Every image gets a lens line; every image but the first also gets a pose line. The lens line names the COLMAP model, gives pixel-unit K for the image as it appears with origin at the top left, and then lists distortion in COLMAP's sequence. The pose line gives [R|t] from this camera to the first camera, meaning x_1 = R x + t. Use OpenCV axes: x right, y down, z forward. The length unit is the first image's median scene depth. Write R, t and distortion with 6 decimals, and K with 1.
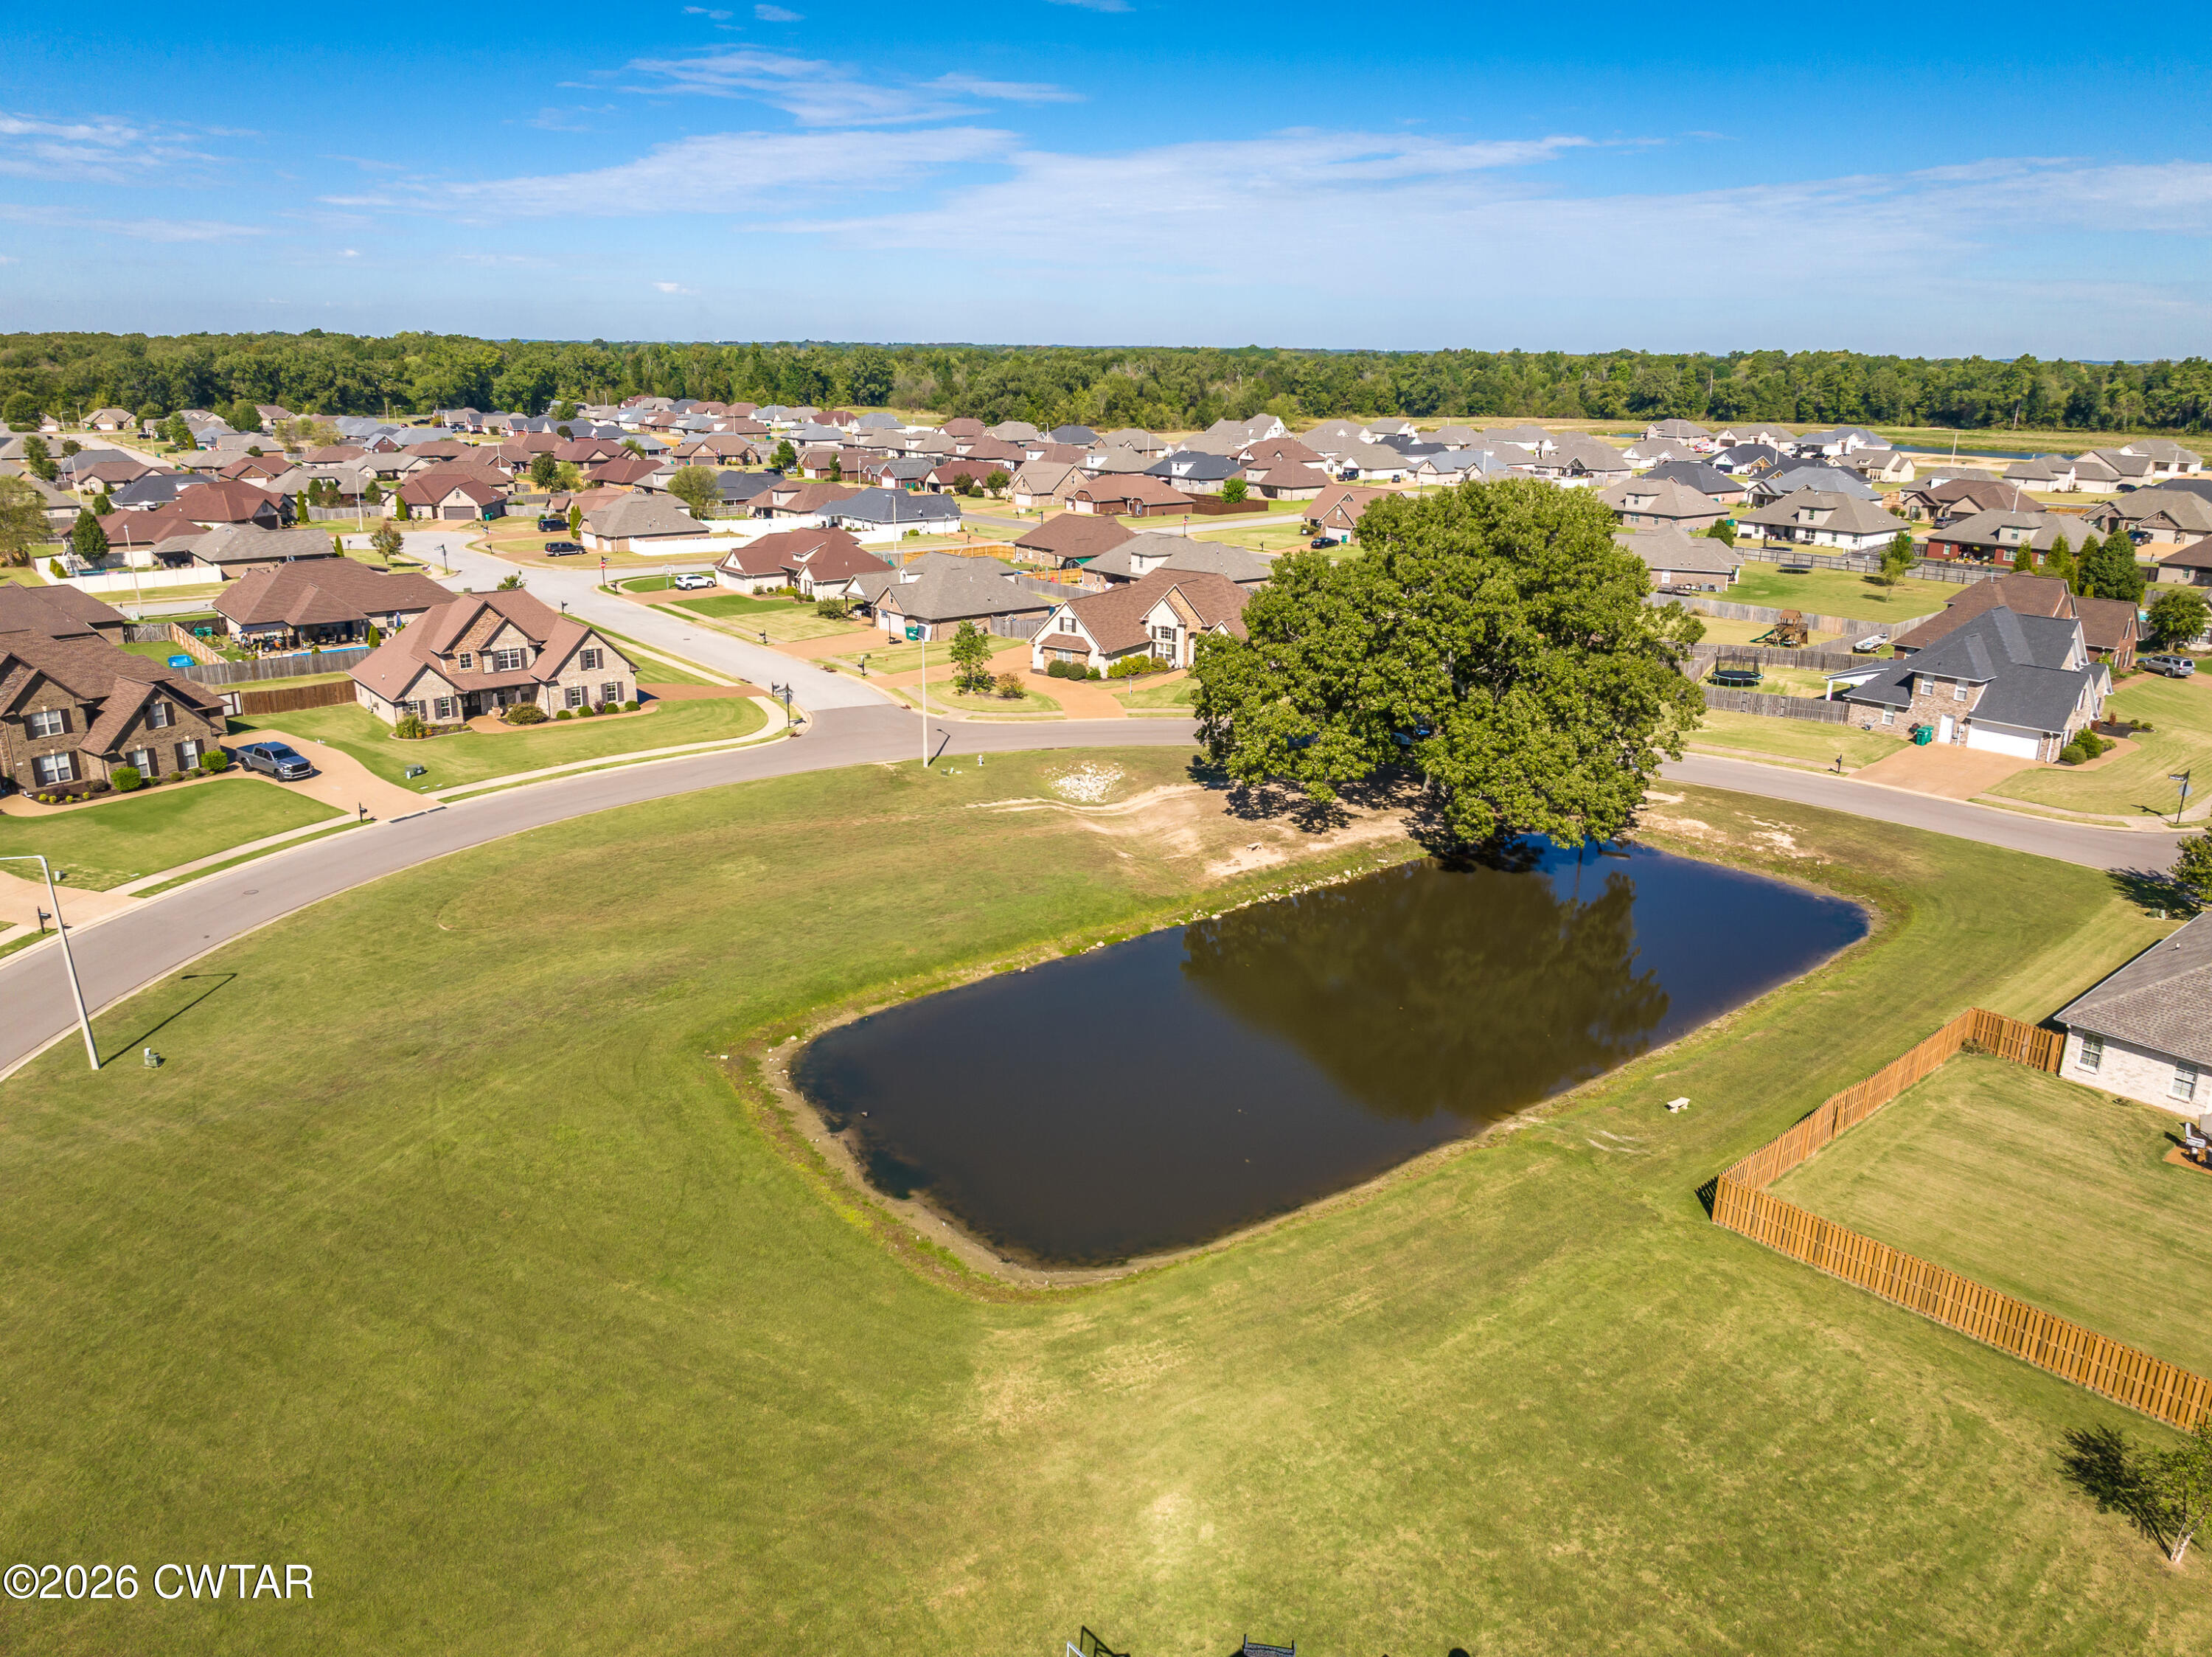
lens RADIAL K [[1556.5, 0, 1115.0], [0, 1556.5, 810.4], [0, 0, 1]] dist [-0.029522, 0.016669]
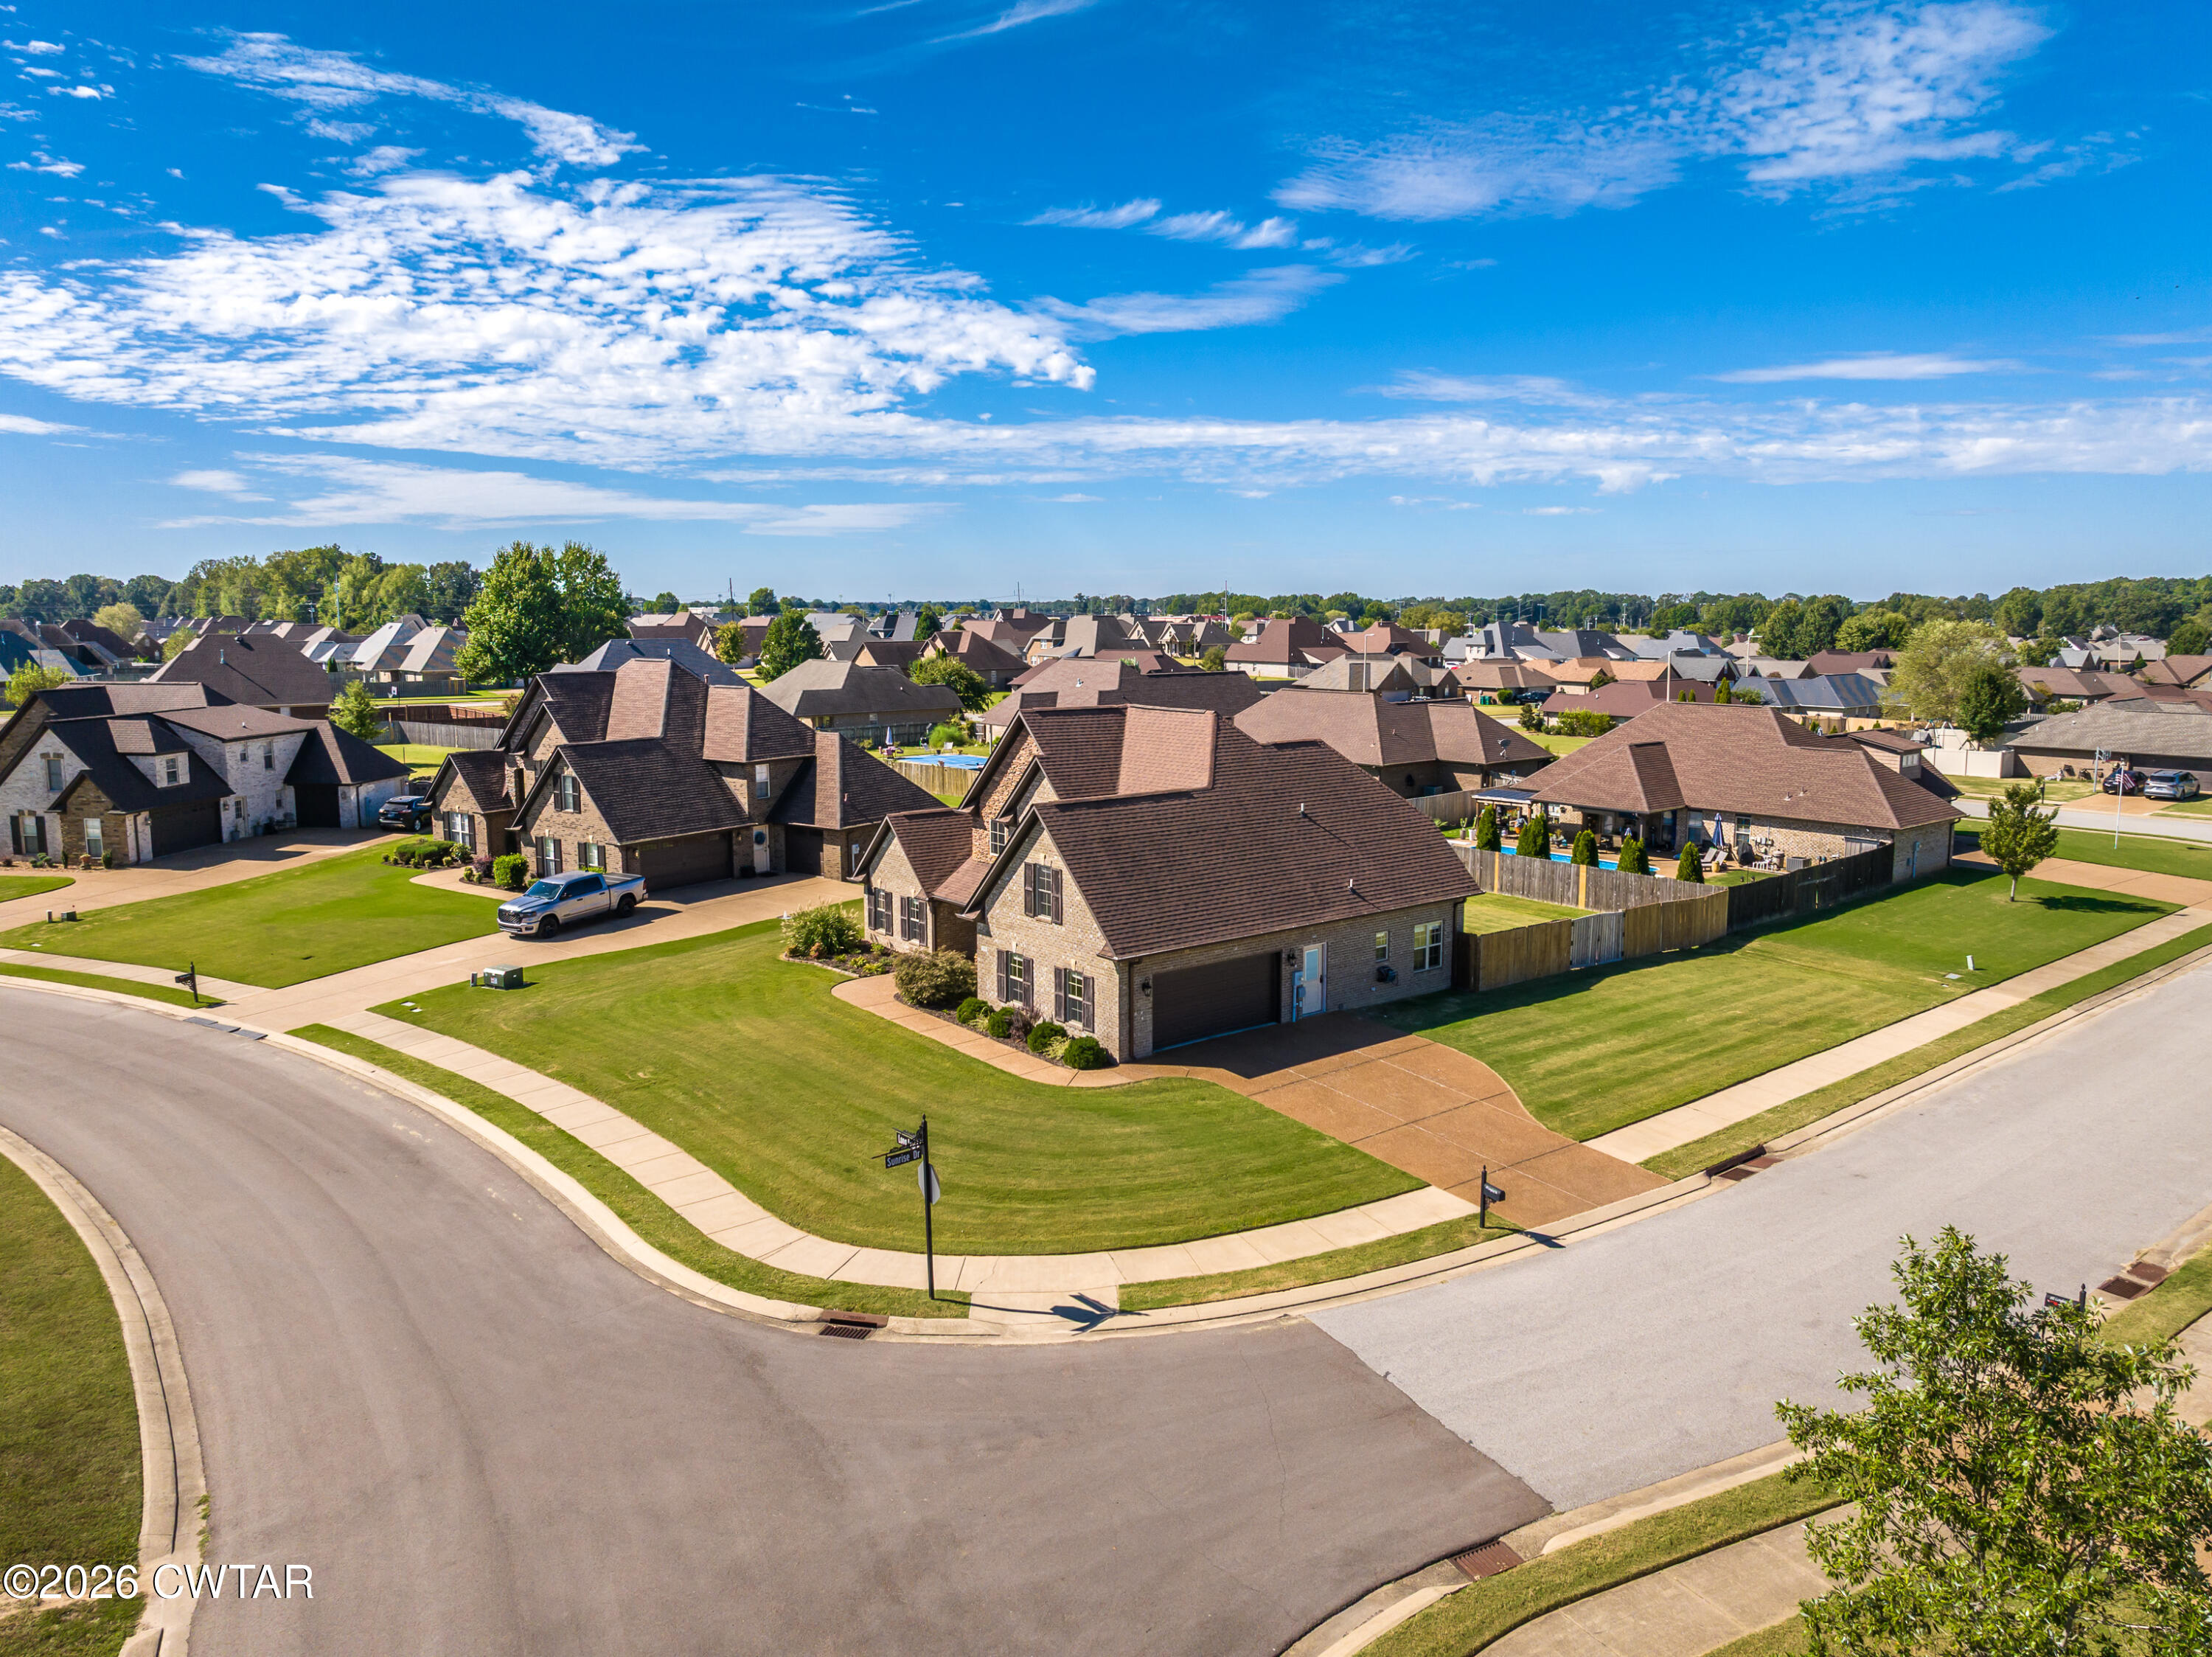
lens RADIAL K [[1548.7, 0, 1116.0], [0, 1548.7, 845.4], [0, 0, 1]] dist [-0.027223, 0.024336]
pose [[-0.001340, 0.140477, -0.990083, 0.018481], [-0.285705, 0.948761, 0.135001, -0.141048], [0.958317, 0.283053, 0.038863, 0.870294]]
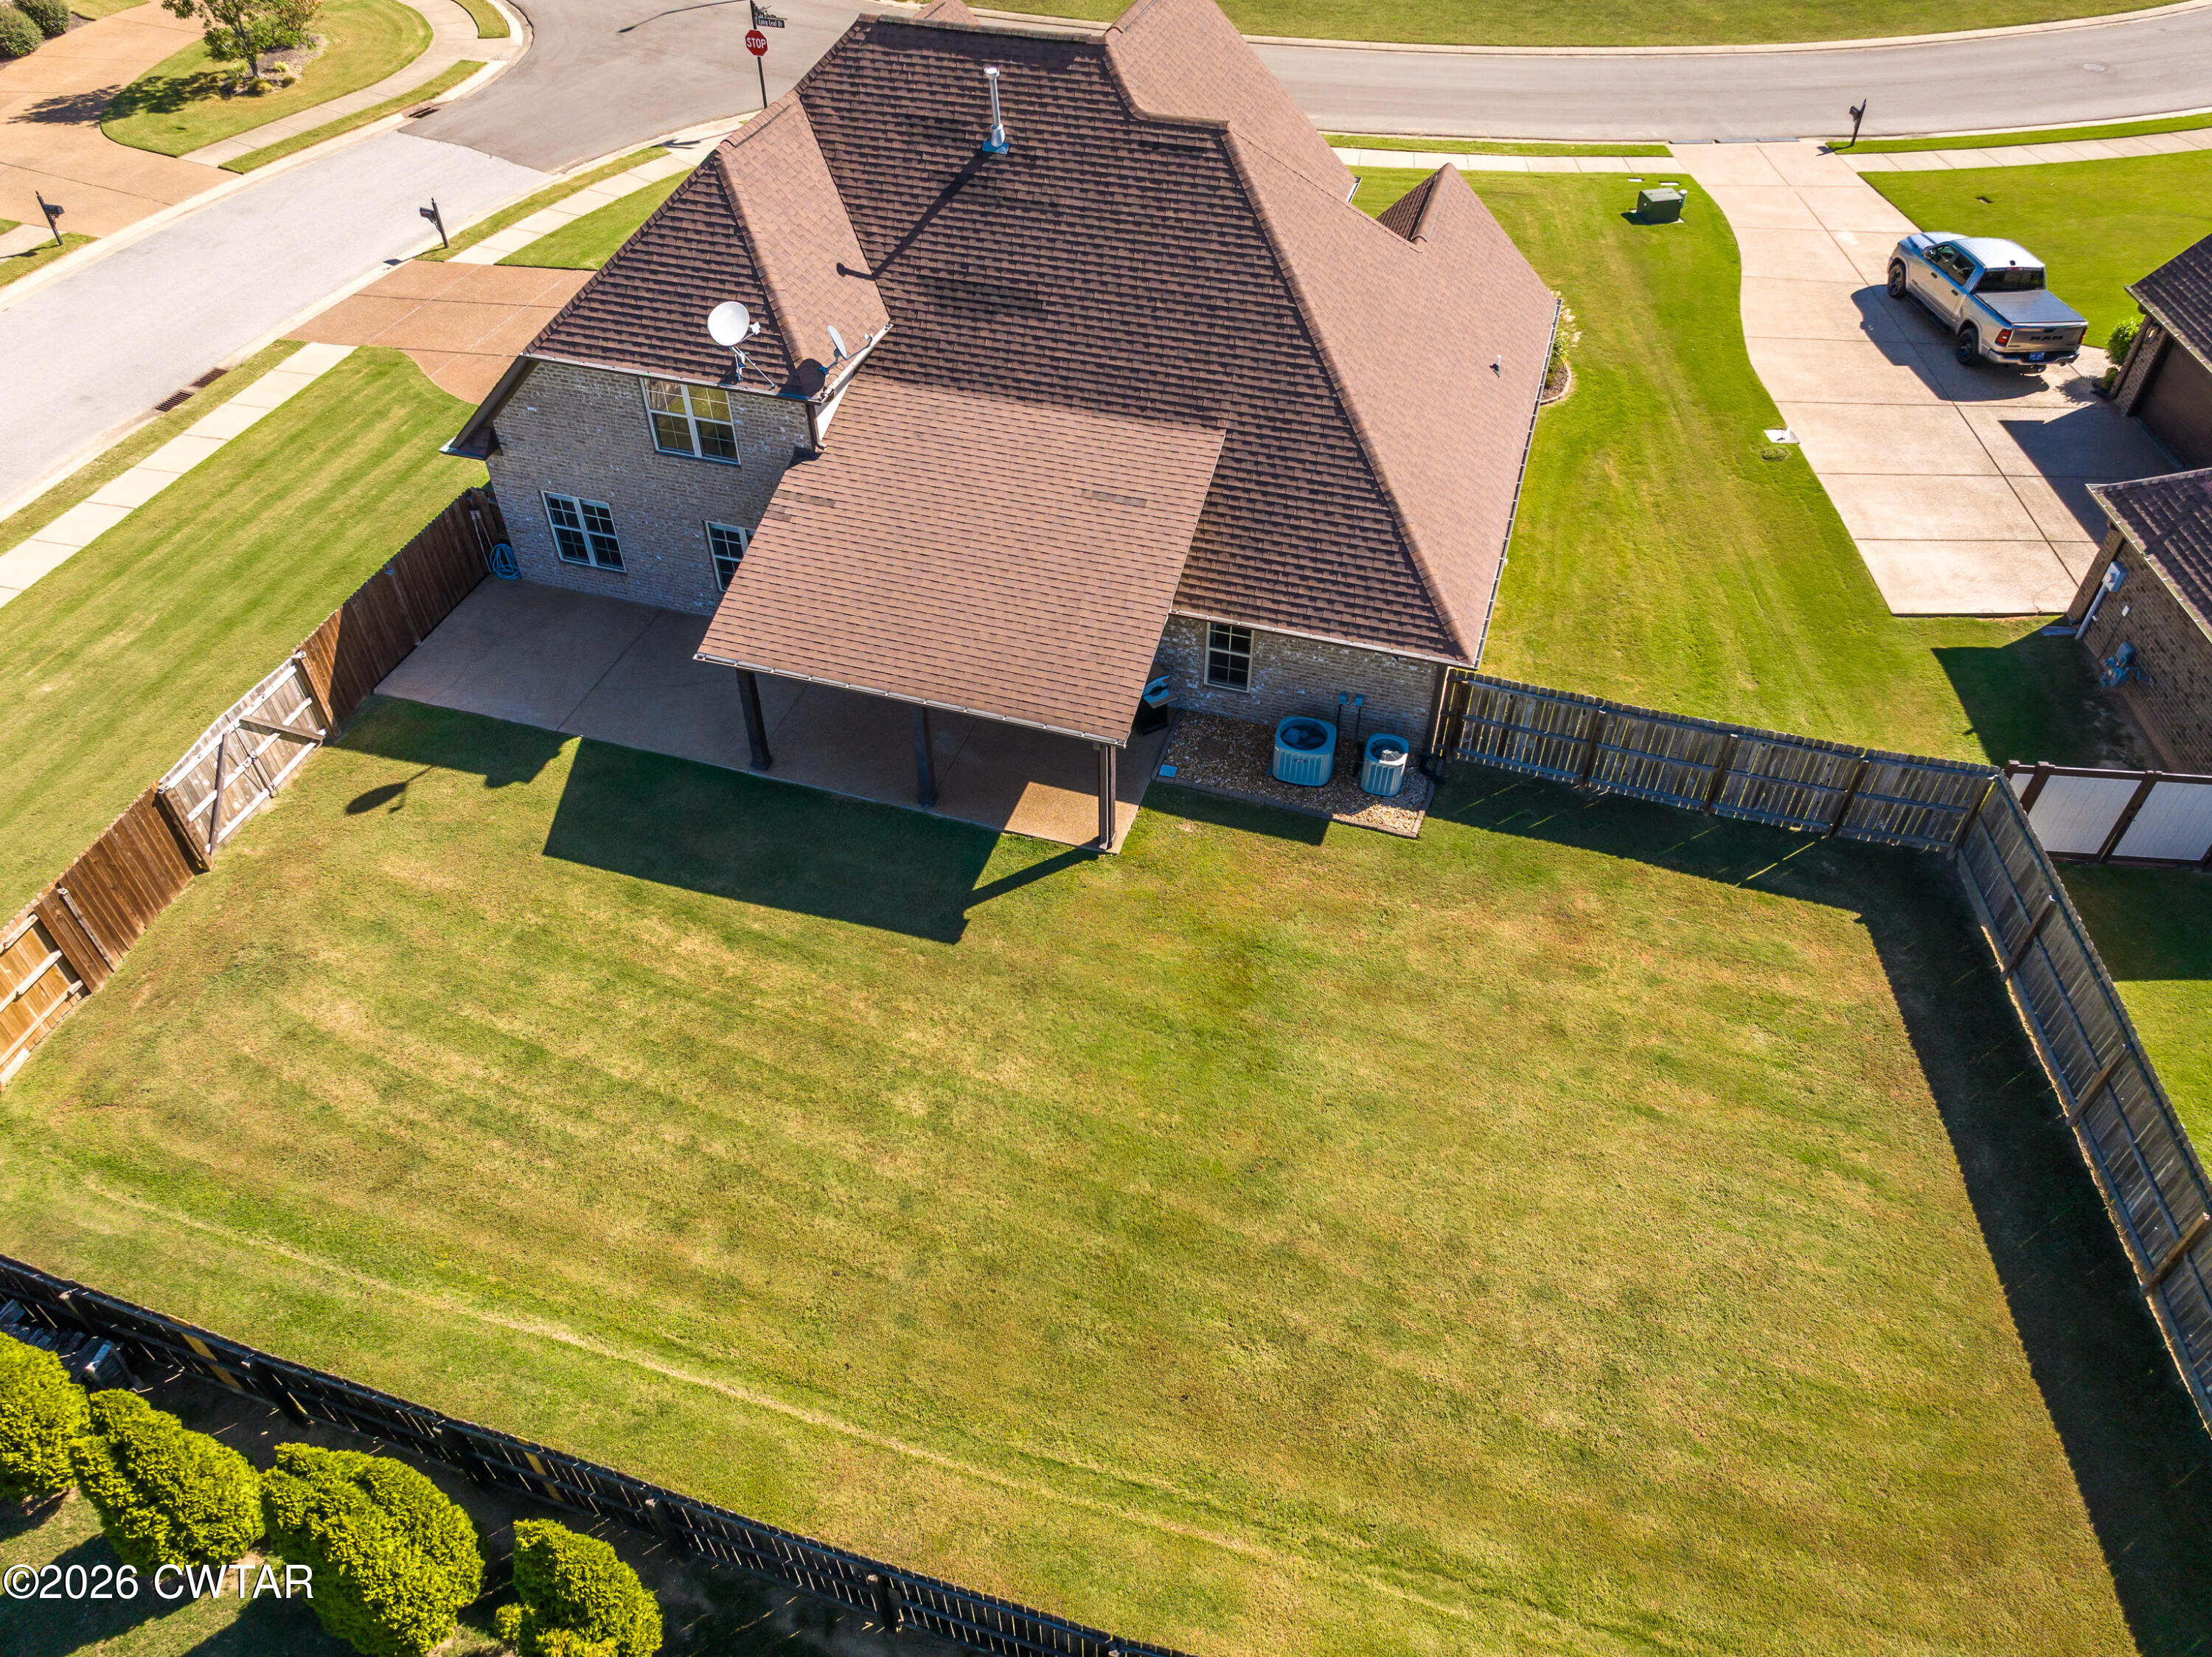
lens RADIAL K [[1556.5, 0, 1115.0], [0, 1556.5, 810.4], [0, 0, 1]] dist [-0.029522, 0.016669]
pose [[-0.552790, -0.583180, 0.595251, -0.534010], [0.232802, 0.577796, 0.782275, -0.215107], [-0.800142, 0.571009, -0.183635, 0.964516]]
